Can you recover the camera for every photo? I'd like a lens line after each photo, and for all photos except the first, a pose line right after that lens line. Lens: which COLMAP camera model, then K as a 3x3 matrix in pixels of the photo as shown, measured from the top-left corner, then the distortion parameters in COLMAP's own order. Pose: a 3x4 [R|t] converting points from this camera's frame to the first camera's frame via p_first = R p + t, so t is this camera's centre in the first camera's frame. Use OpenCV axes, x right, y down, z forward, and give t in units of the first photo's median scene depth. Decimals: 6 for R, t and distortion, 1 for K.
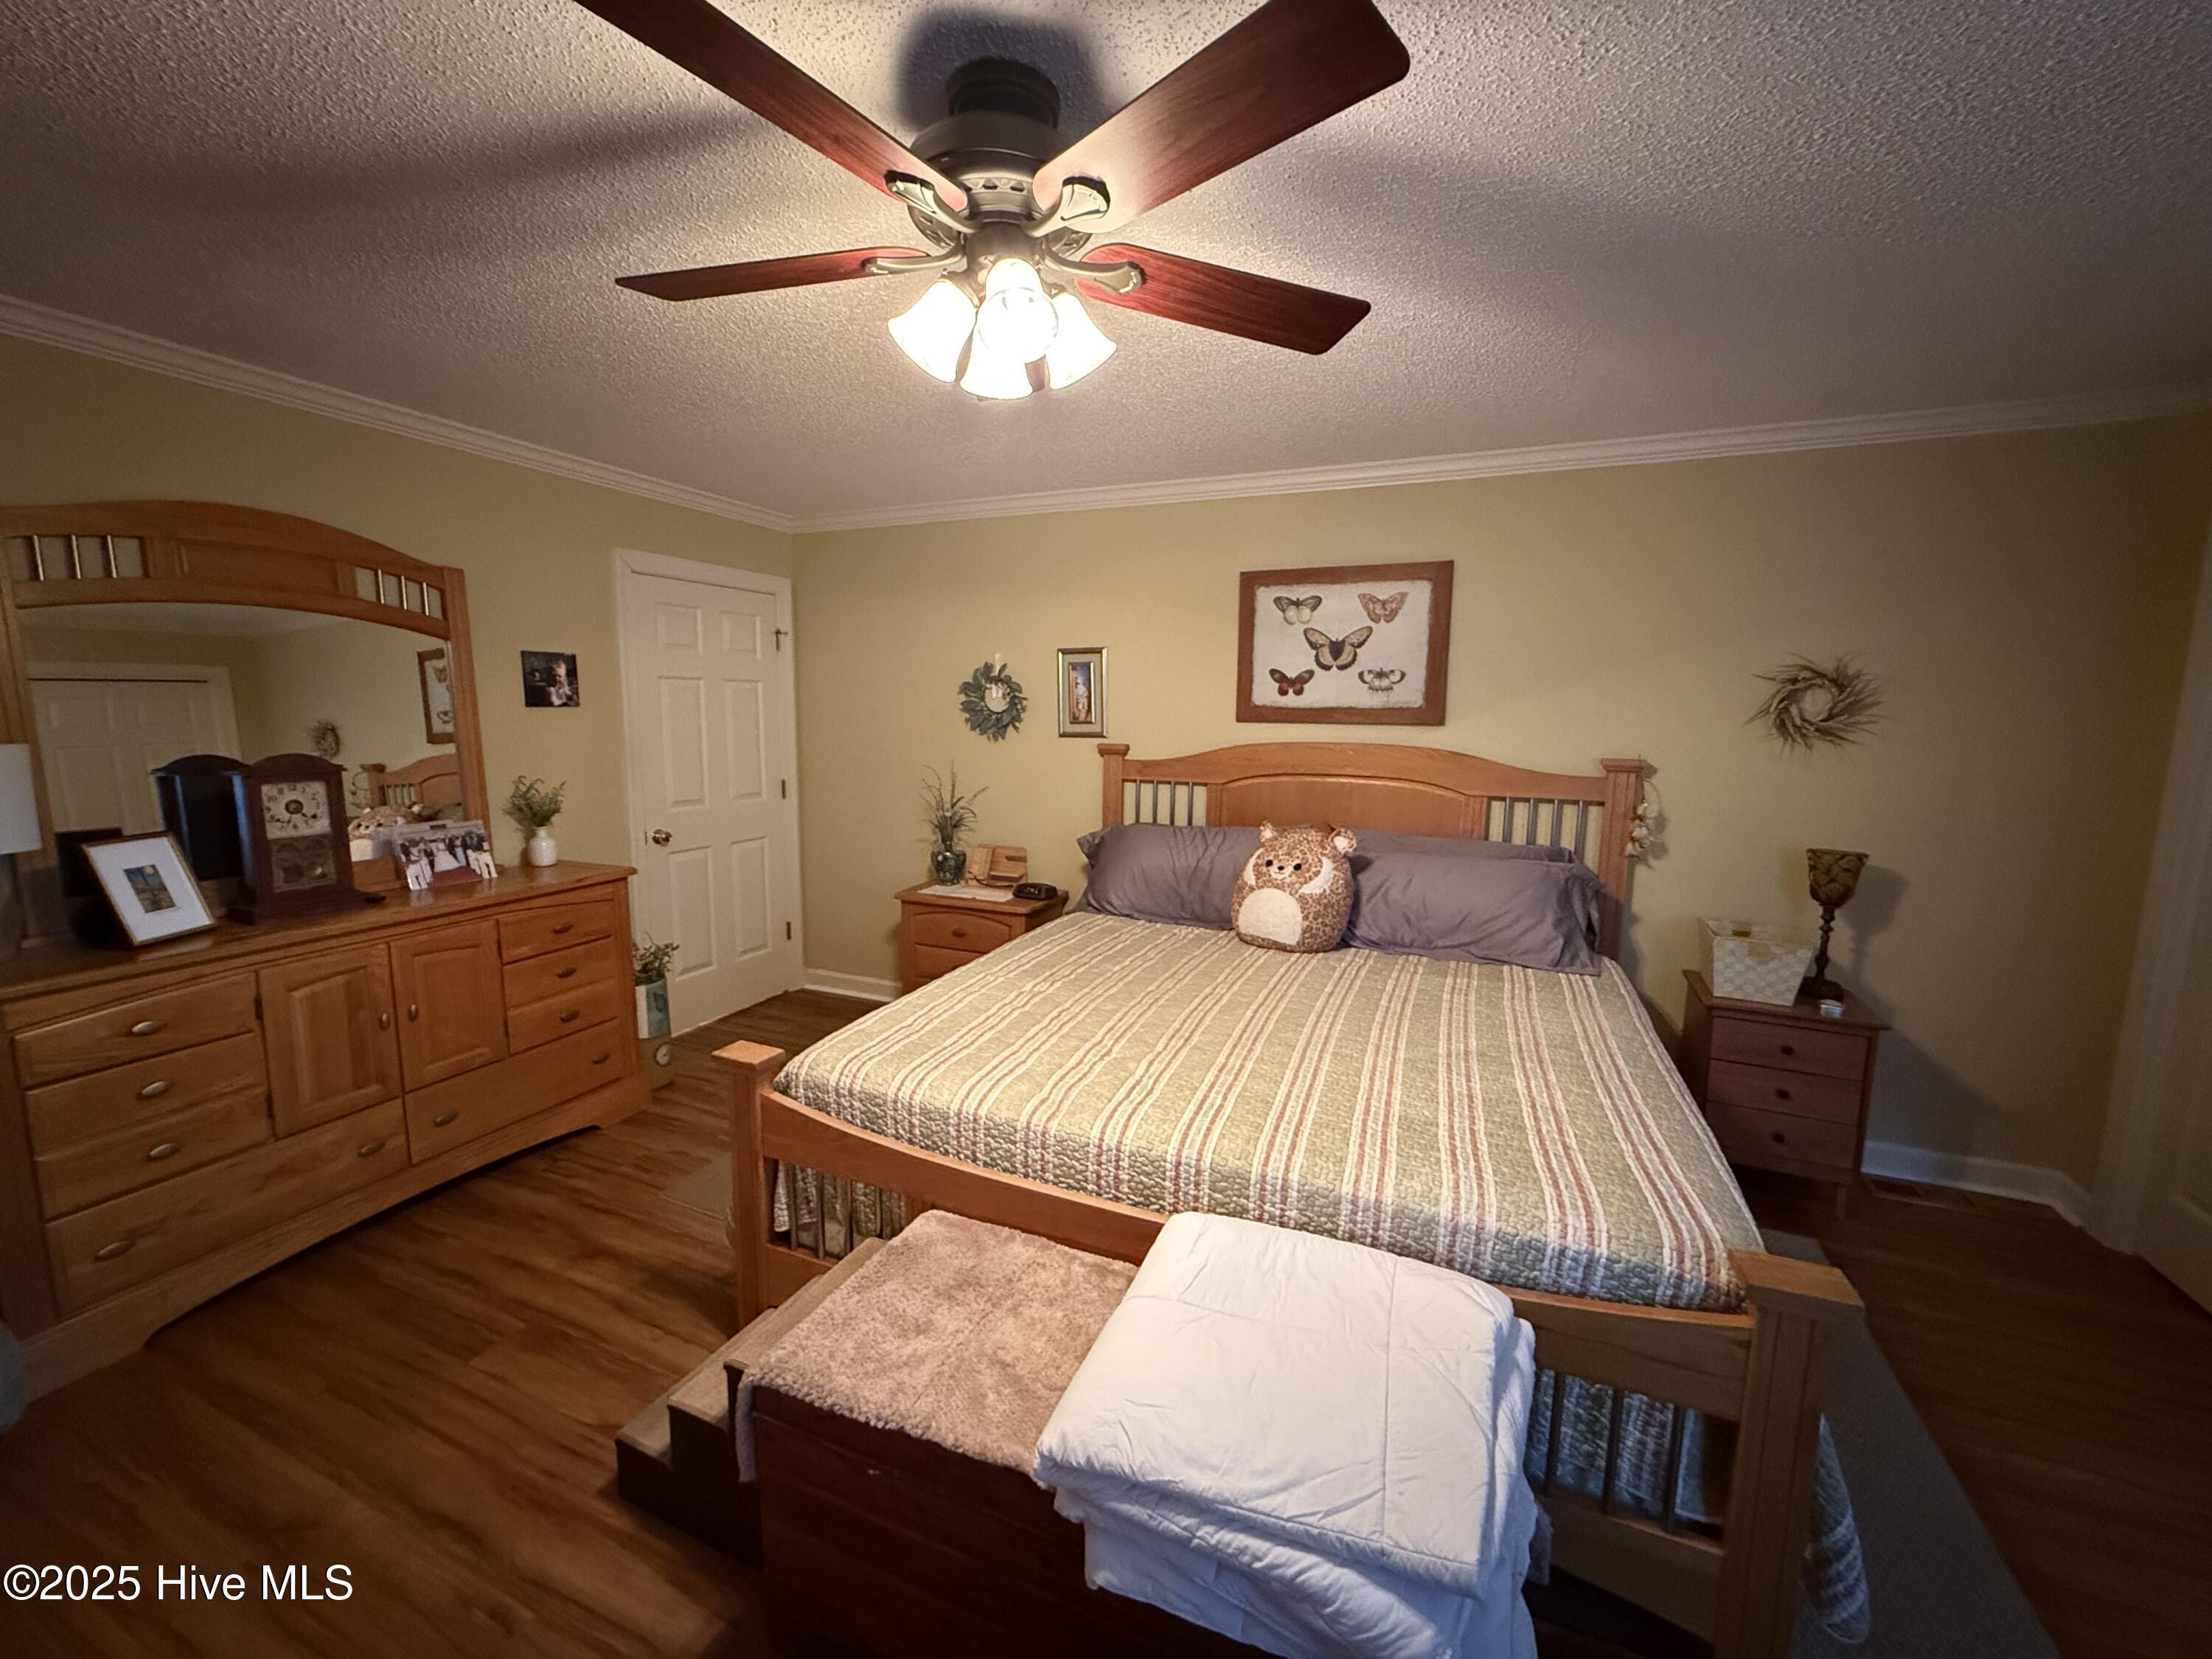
lens RADIAL K [[879.6, 0, 1104.8], [0, 879.6, 832.5], [0, 0, 1]] dist [-0.000774, 0.000090]
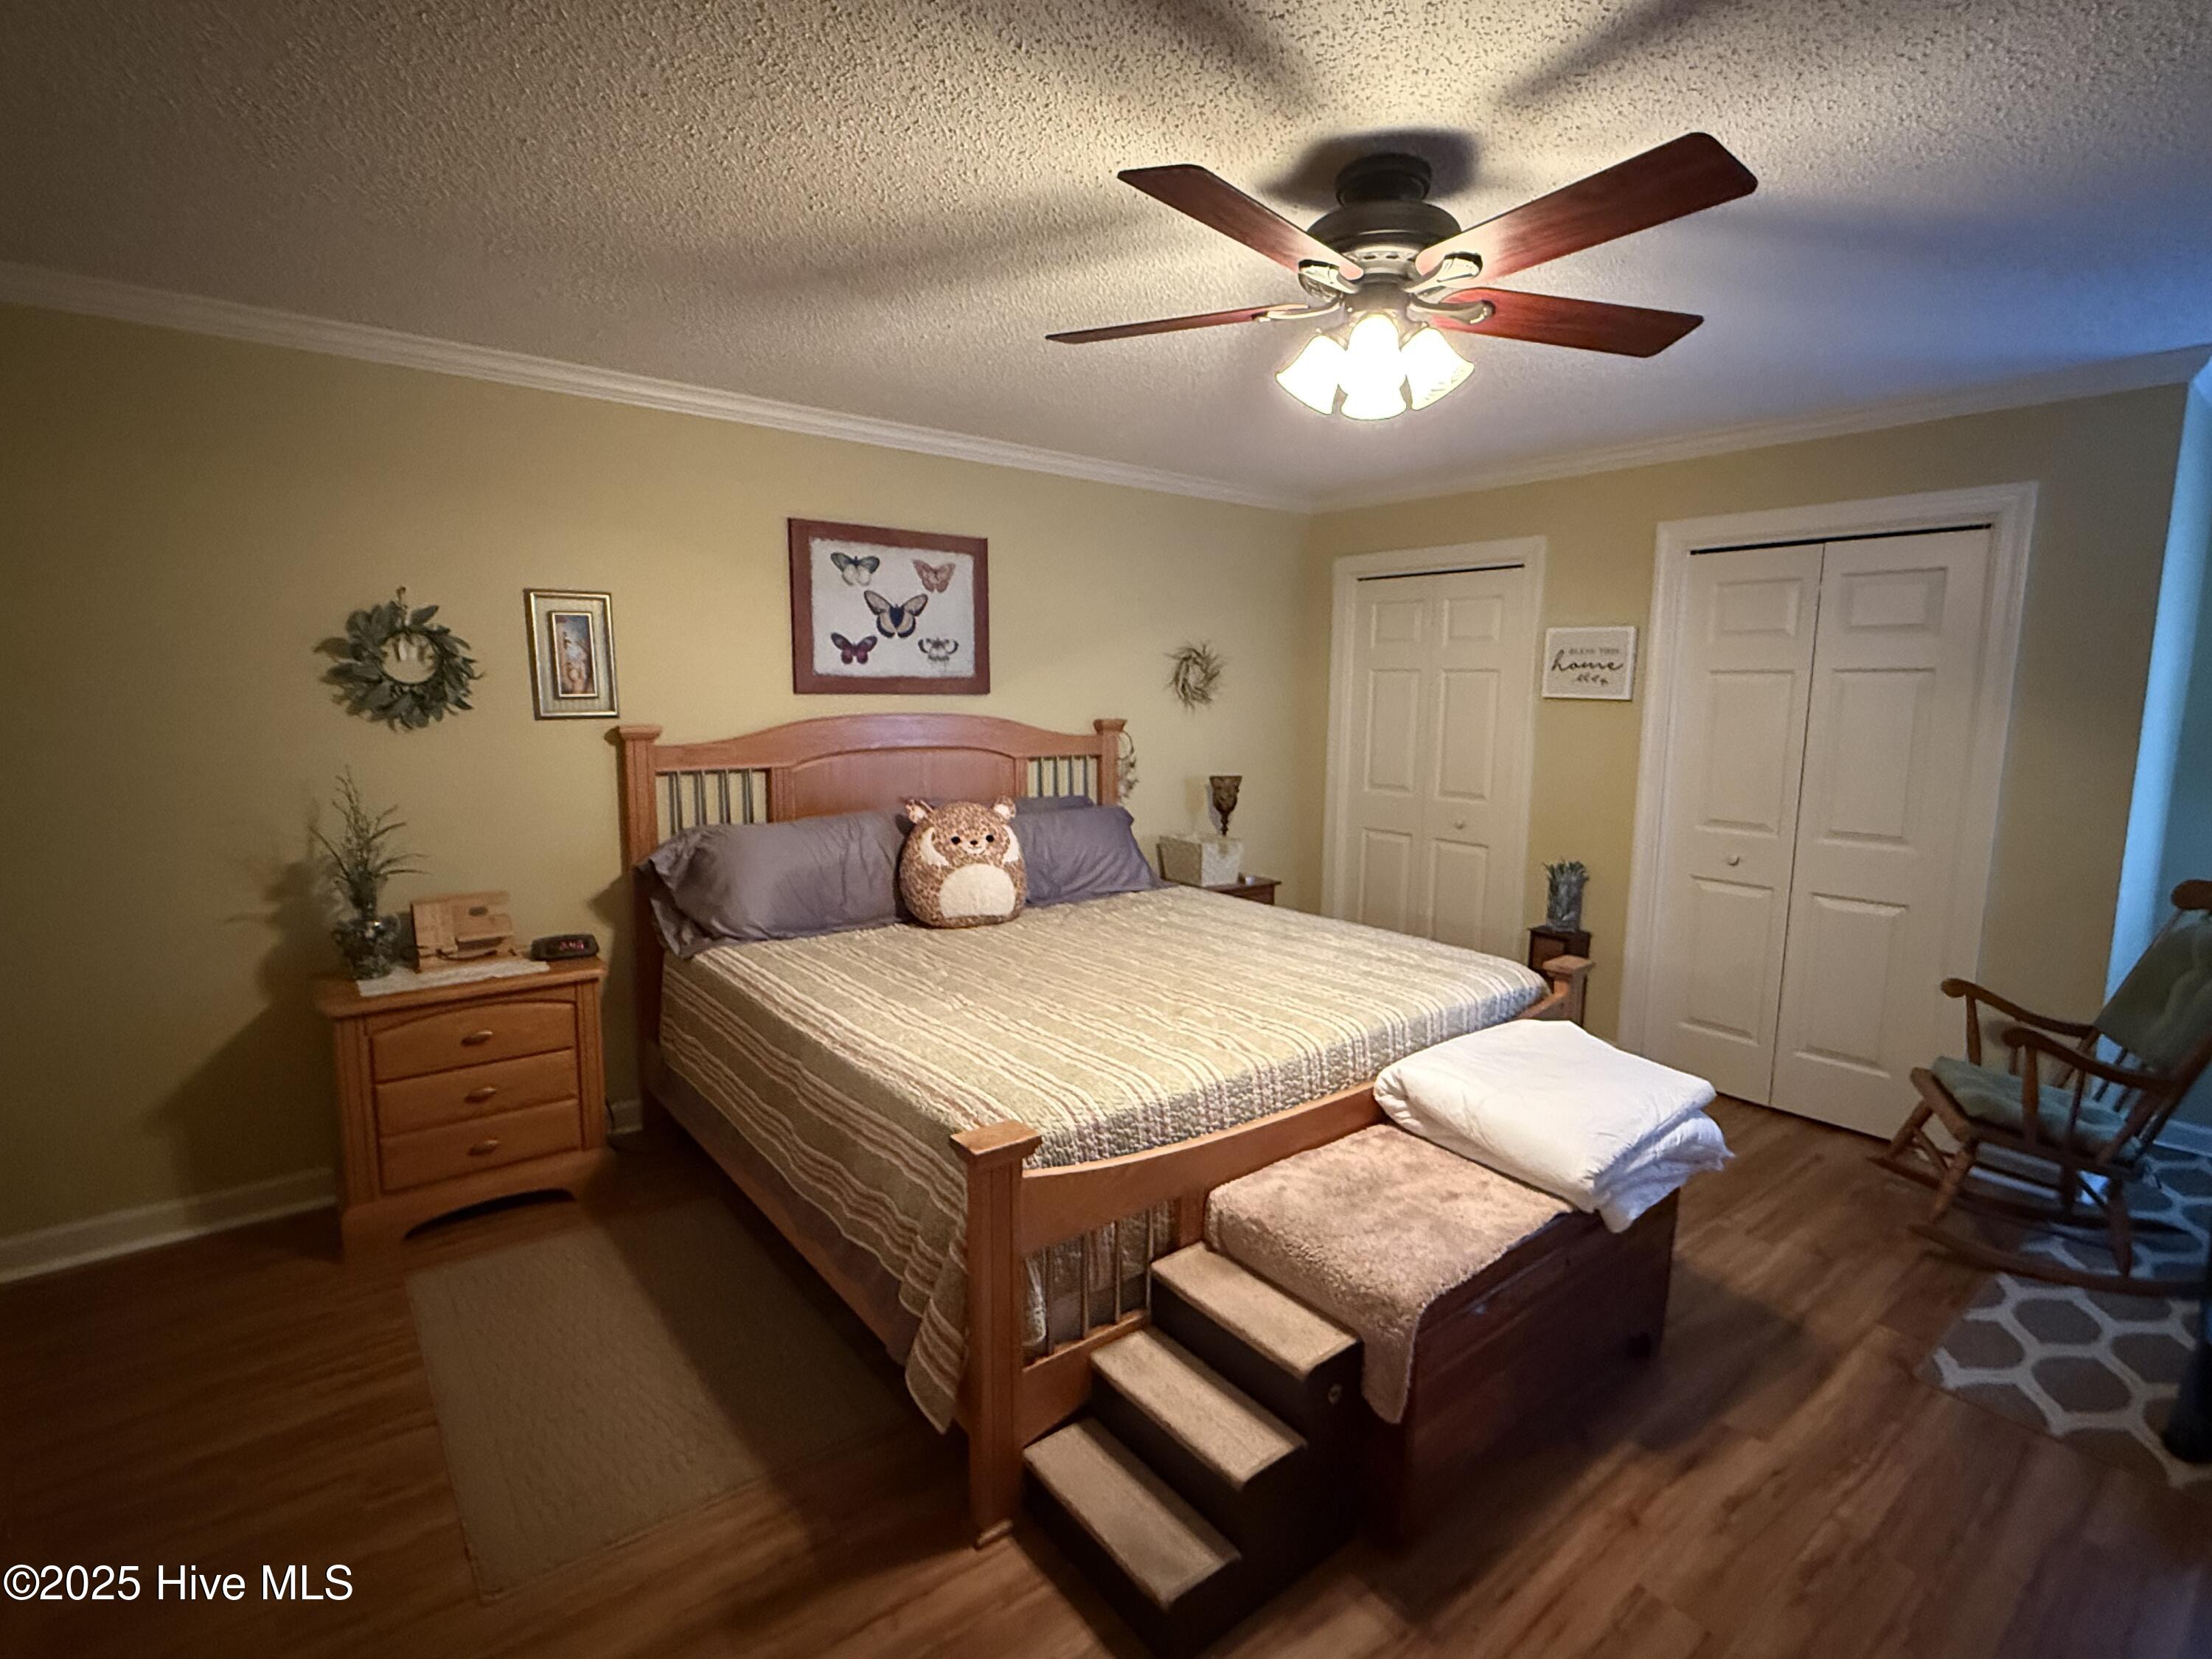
lens RADIAL K [[1050.9, 0, 1106.0], [0, 1050.9, 829.5], [0, 0, 1]] dist [0.000512, -0.000208]
pose [[0.476412, -0.125986, 0.870149, -0.659510], [0.119289, 0.989791, 0.077997, -0.042067], [-0.871092, 0.066640, 0.486577, 0.270778]]
